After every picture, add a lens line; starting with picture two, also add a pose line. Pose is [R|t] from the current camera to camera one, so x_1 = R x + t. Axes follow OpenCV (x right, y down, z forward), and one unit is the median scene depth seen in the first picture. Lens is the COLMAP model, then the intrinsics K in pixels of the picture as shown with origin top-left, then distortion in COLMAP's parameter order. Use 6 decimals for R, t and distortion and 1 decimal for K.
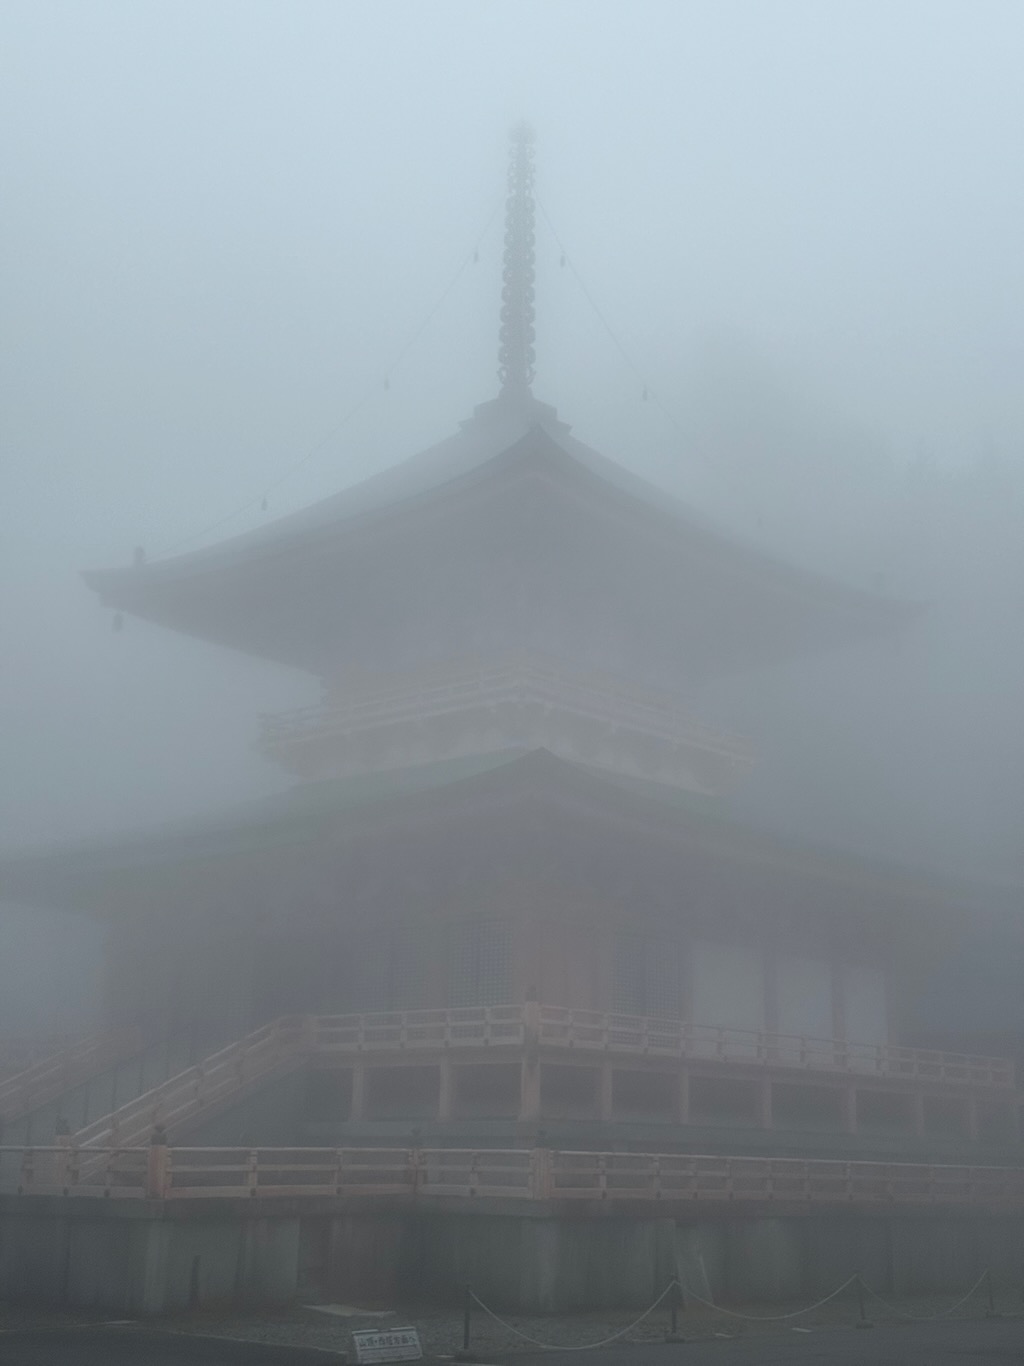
lens RADIAL K [[1868.4, 0, 518.5], [0, 1868.4, 679.4], [0, 0, 1]] dist [0.093672, 0.000000]
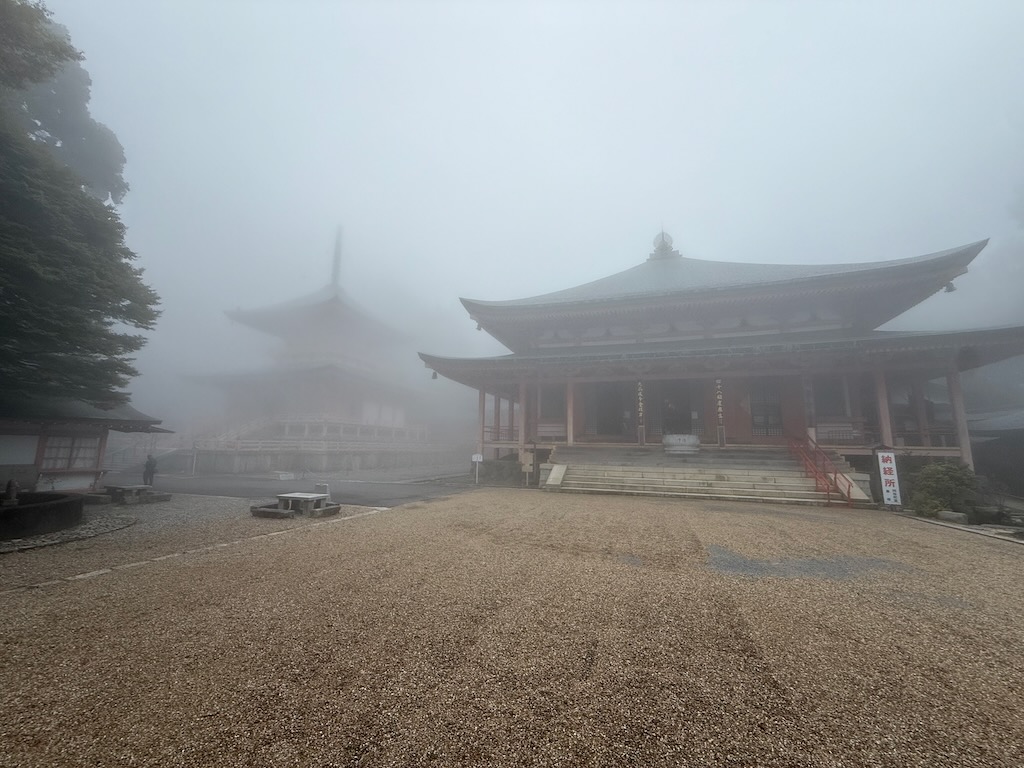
lens RADIAL K [[400.5, 0, 514.0], [0, 400.5, 386.6], [0, 0, 1]] dist [0.000699, -0.000330]
pose [[0.913880, 0.062370, 0.401164, 0.031504], [-0.106706, 0.990288, 0.089121, -0.049564], [-0.391709, -0.124253, 0.911661, -0.174698]]
